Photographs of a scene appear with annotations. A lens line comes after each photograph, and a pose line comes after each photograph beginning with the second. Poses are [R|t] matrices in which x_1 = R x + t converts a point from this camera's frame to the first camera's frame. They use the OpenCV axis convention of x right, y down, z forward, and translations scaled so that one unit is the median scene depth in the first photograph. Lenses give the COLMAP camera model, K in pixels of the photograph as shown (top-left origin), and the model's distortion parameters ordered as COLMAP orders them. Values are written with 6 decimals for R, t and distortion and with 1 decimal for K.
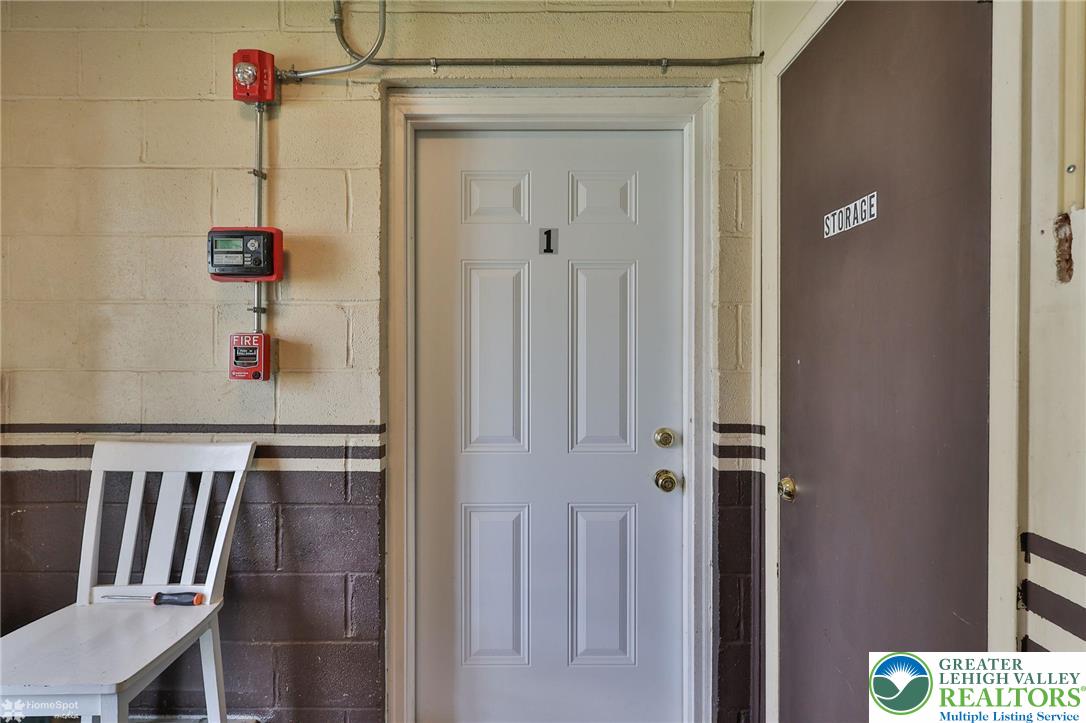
lens RADIAL K [[544.6, 0, 543.0], [0, 544.6, 347.7], [0, 0, 1]] dist [-0.002970, -0.000087]
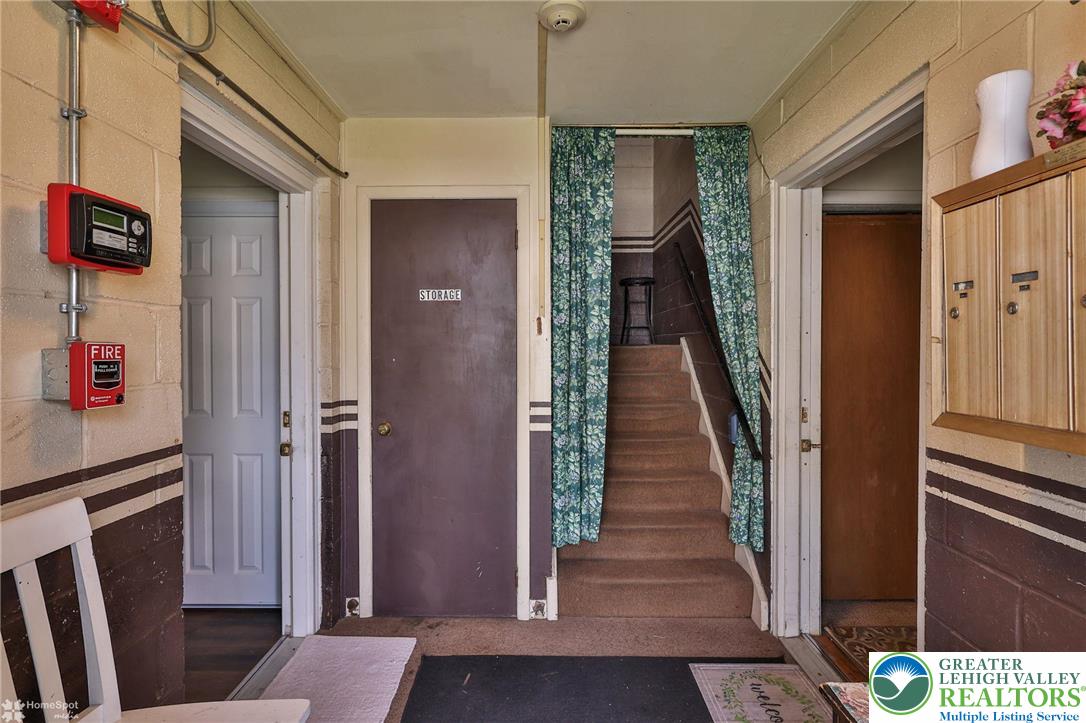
lens RADIAL K [[544.6, 0, 543.0], [0, 544.6, 347.7], [0, 0, 1]] dist [-0.002970, -0.000087]
pose [[0.003707, -0.003762, 0.999986, -1.269690], [0.005173, 0.999980, 0.003743, -0.018913], [-0.999980, 0.005159, 0.003727, 0.414013]]
